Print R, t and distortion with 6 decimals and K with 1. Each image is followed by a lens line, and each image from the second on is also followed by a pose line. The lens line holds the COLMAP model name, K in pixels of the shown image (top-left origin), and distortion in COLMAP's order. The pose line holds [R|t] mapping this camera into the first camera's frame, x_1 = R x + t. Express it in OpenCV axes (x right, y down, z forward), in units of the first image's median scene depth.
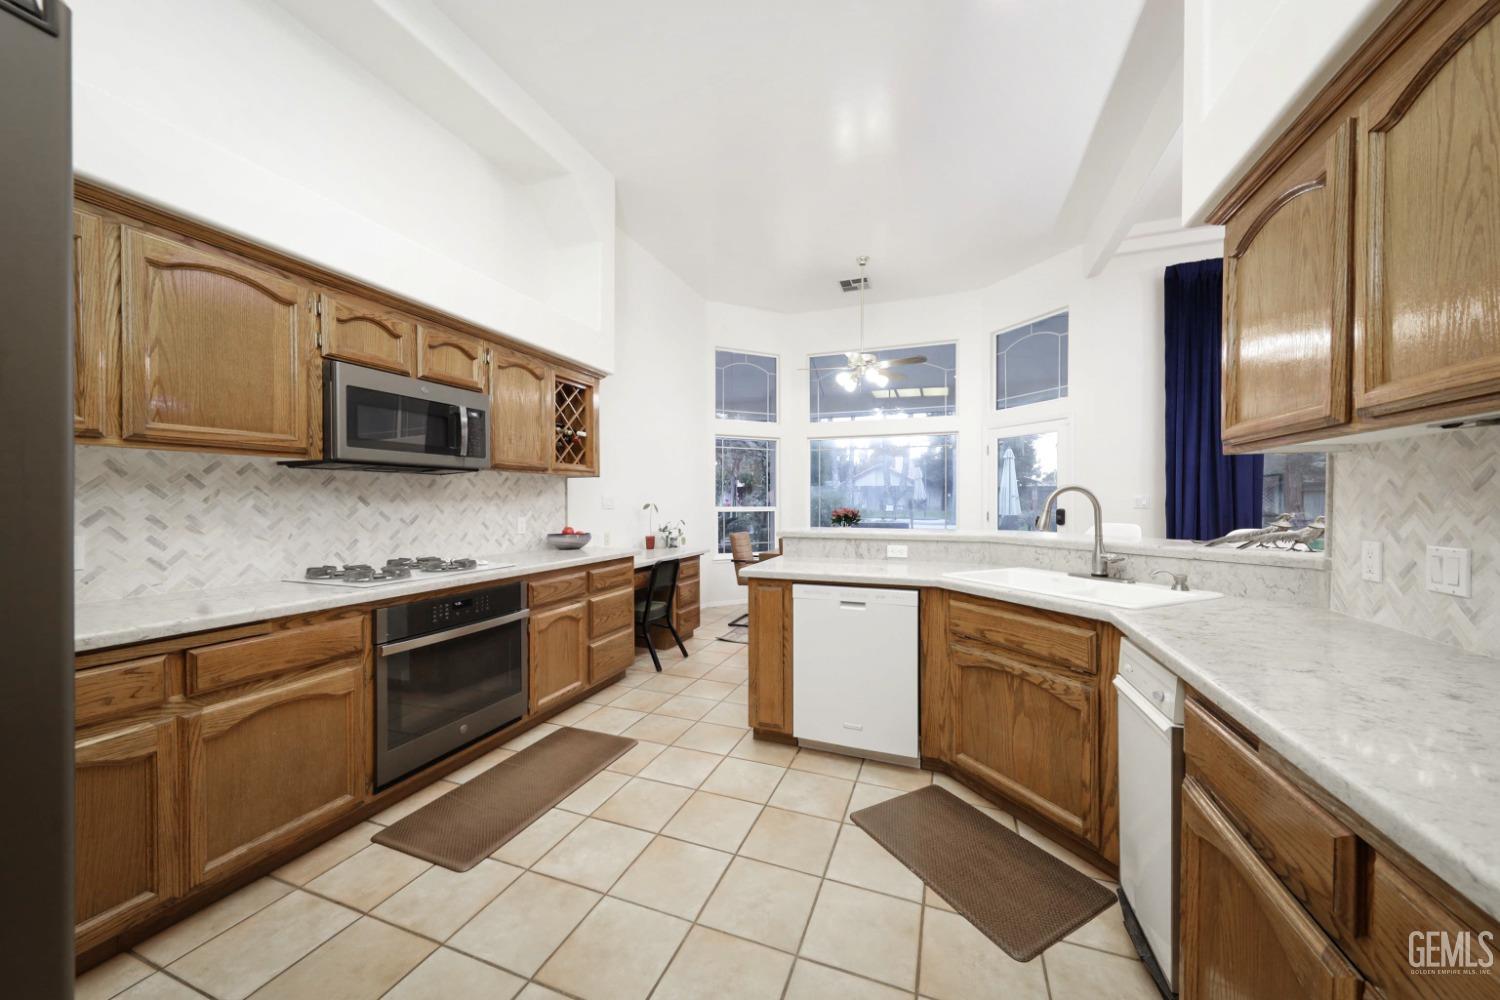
lens RADIAL K [[549.6, 0, 748.1], [0, 549.6, 502.5], [0, 0, 1]] dist [-0.003026, -0.000223]
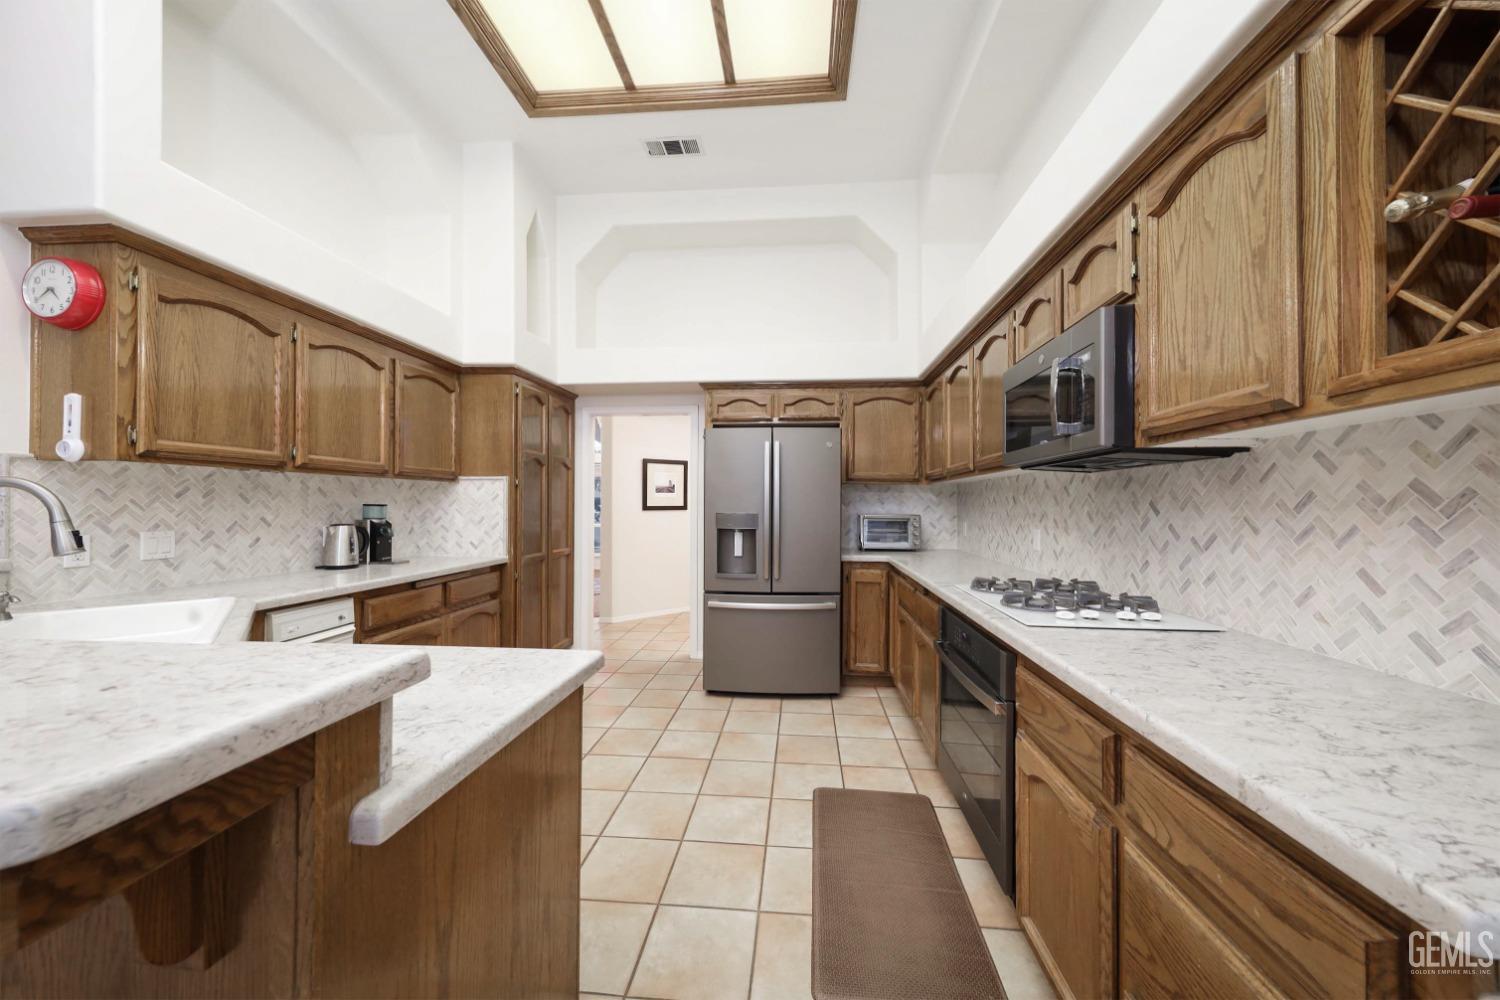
lens RADIAL K [[549.6, 0, 762.4], [0, 549.6, 503.5], [0, 0, 1]] dist [-0.003026, -0.000223]
pose [[-0.956316, -0.003212, -0.292316, -0.010004], [-0.004163, 0.999988, 0.002631, -0.007898], [0.292304, 0.003733, -0.956318, 1.458289]]
